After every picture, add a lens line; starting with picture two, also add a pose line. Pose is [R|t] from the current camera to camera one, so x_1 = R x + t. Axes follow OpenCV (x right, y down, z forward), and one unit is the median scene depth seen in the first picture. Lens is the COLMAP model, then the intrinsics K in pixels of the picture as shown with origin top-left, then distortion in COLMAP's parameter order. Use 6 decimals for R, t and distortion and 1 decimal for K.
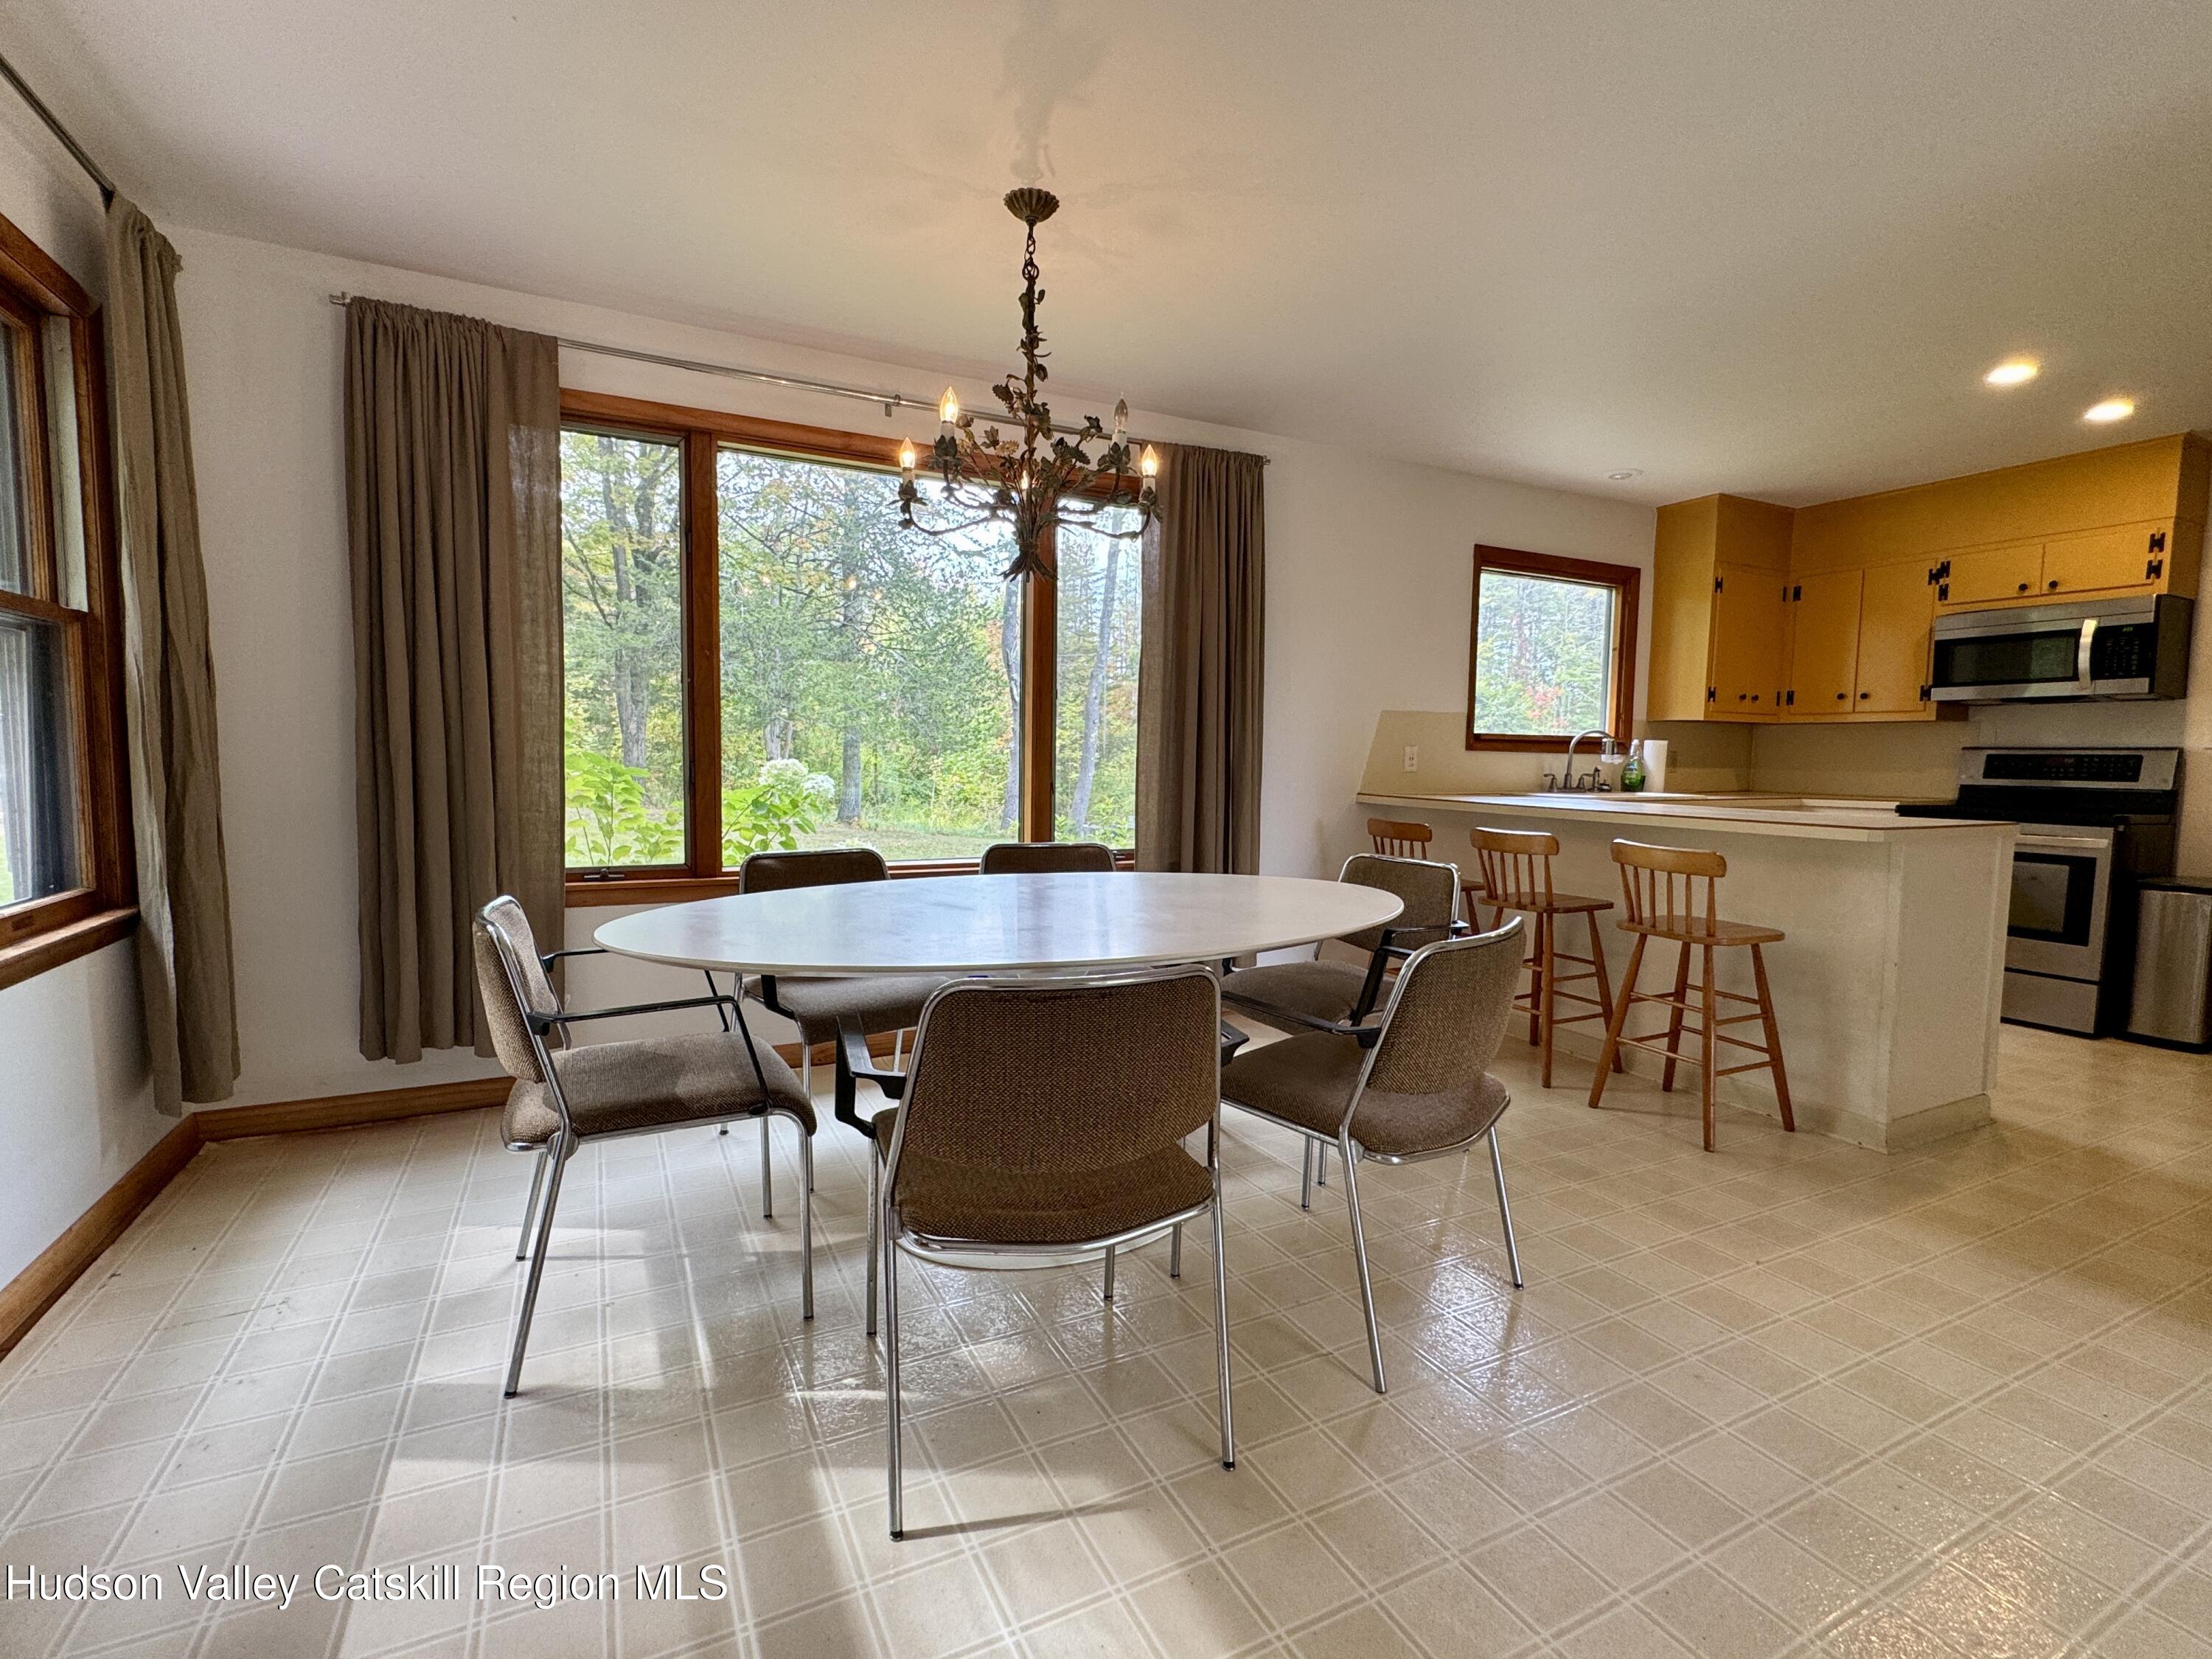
lens RADIAL K [[1009.9, 0, 1111.2], [0, 1009.9, 828.6], [0, 0, 1]] dist [0.004305, 0.000429]
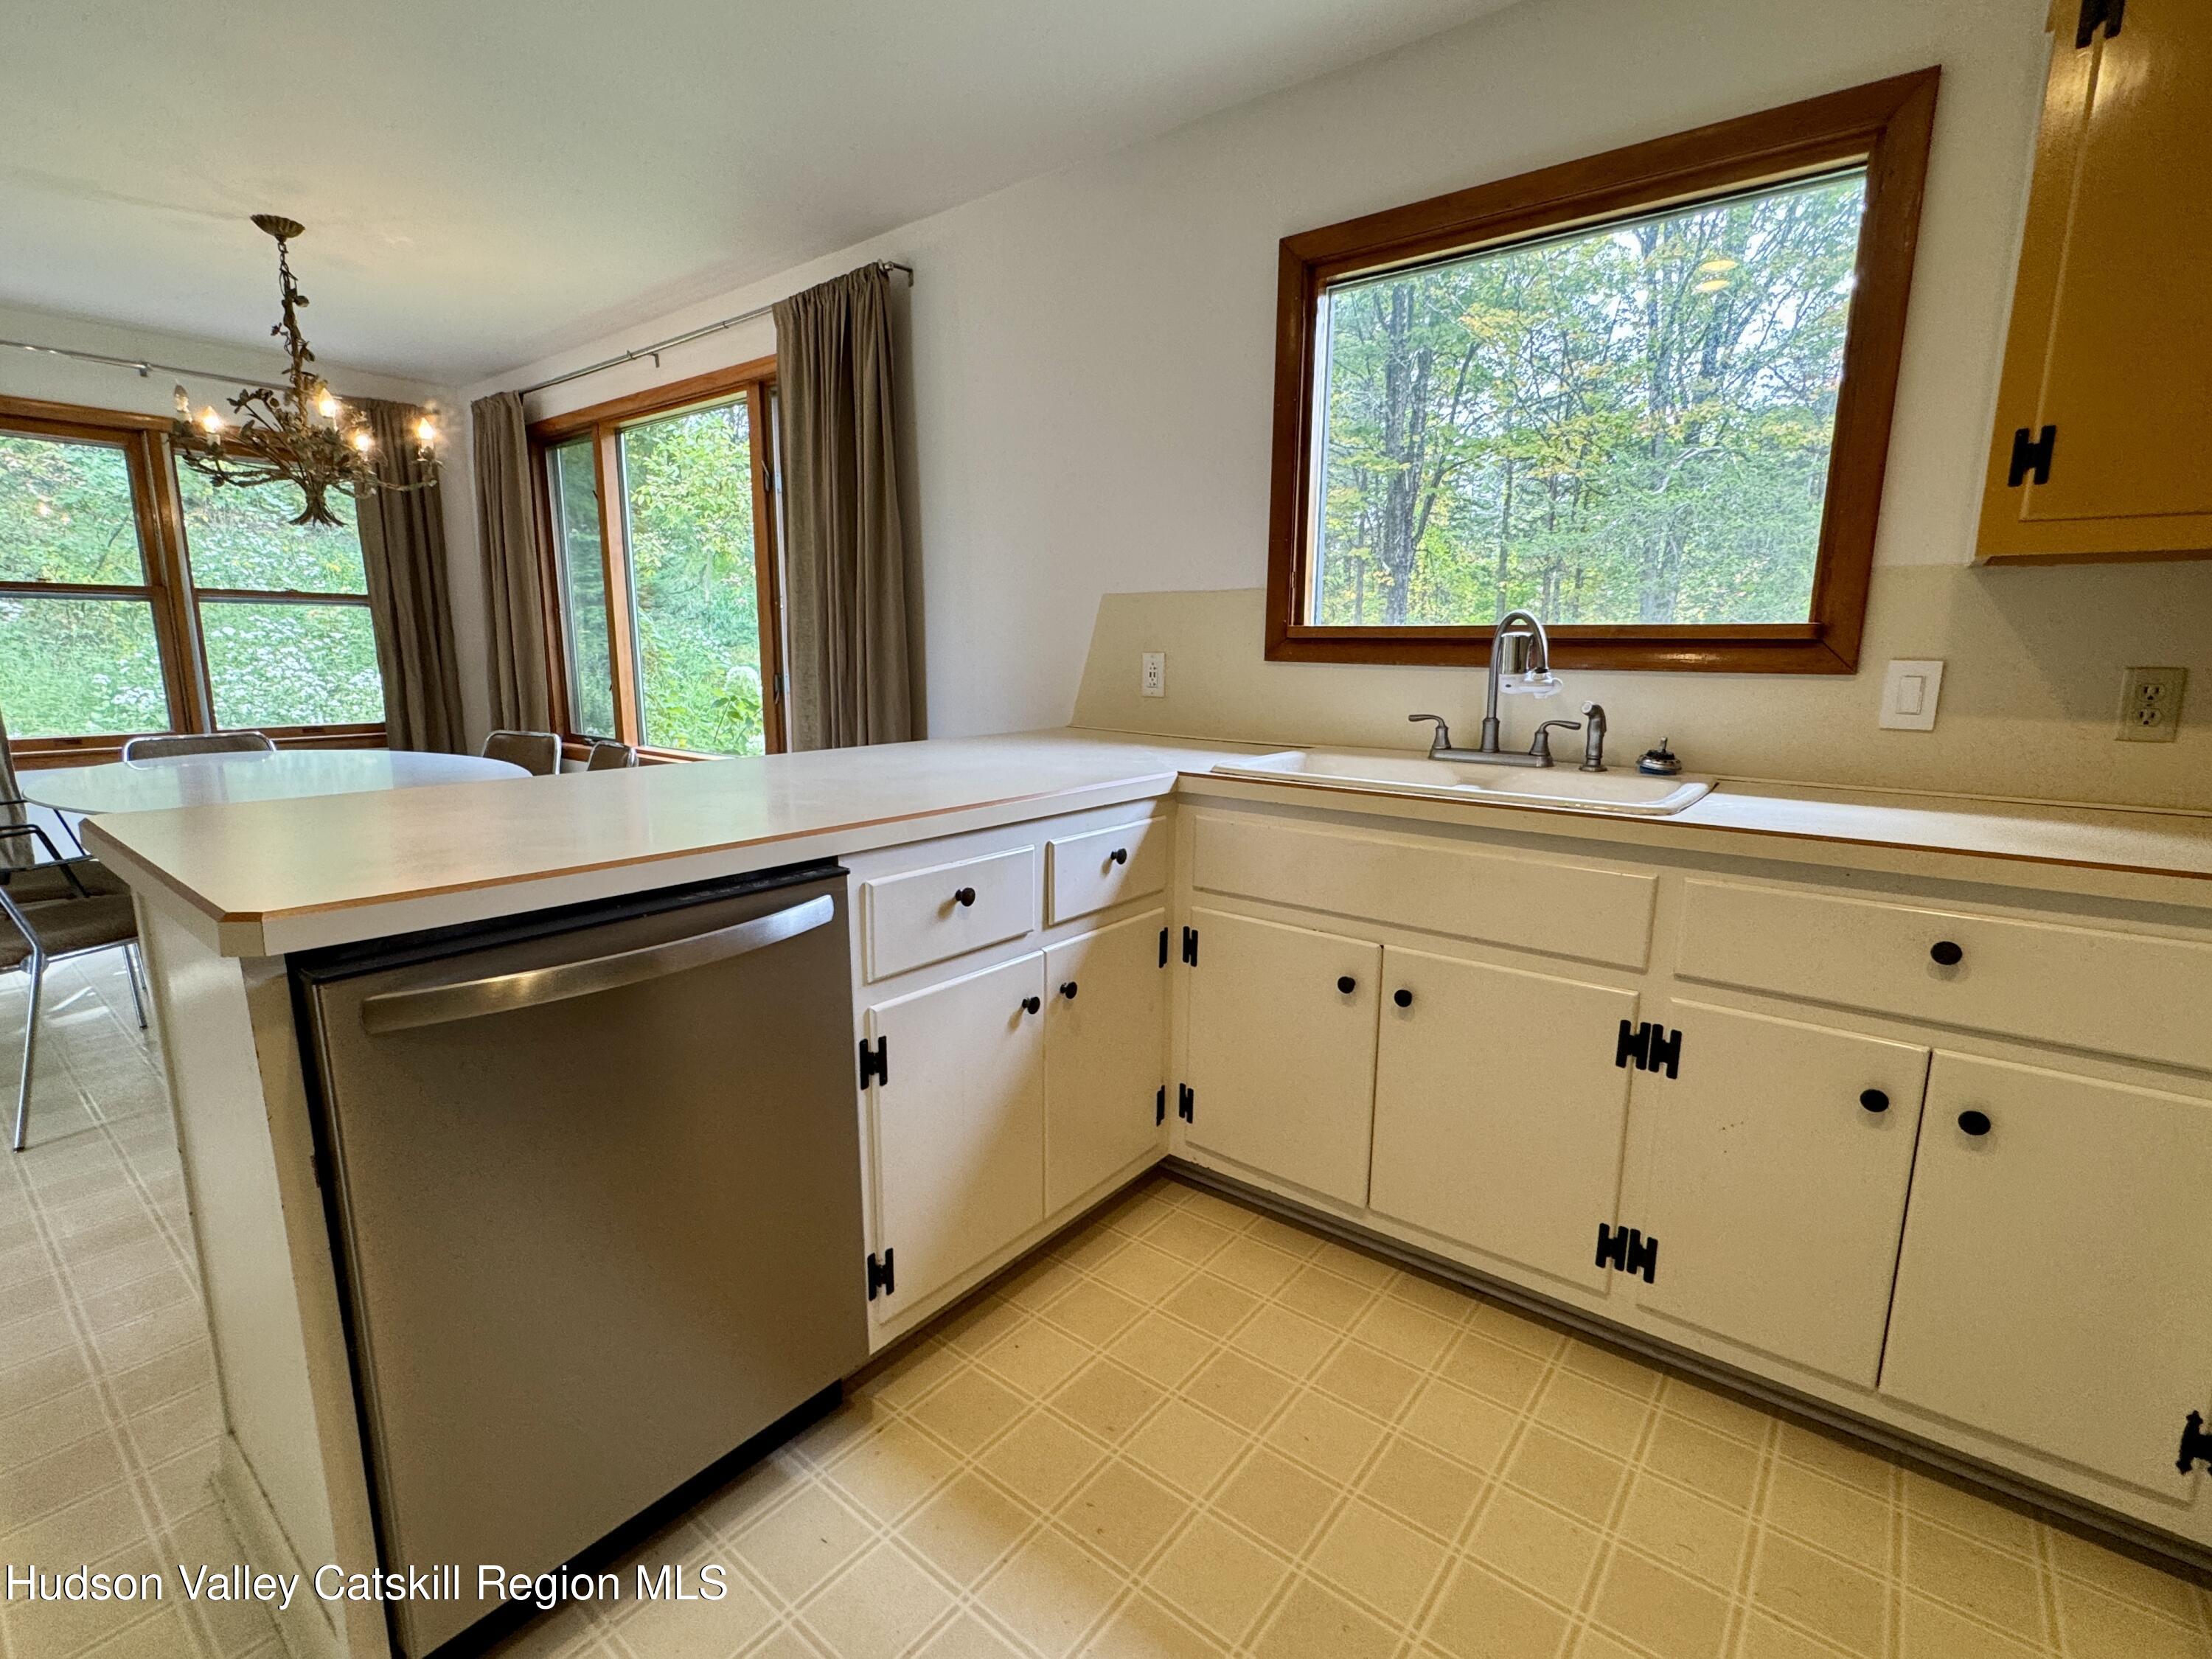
lens RADIAL K [[1009.9, 0, 1108.9], [0, 1009.9, 833.6], [0, 0, 1]] dist [0.004305, 0.000429]
pose [[0.416659, 0.152439, -0.896191, 0.784850], [-0.069056, 0.988299, 0.136001, -0.052530], [0.906436, 0.005221, 0.422310, 0.685926]]
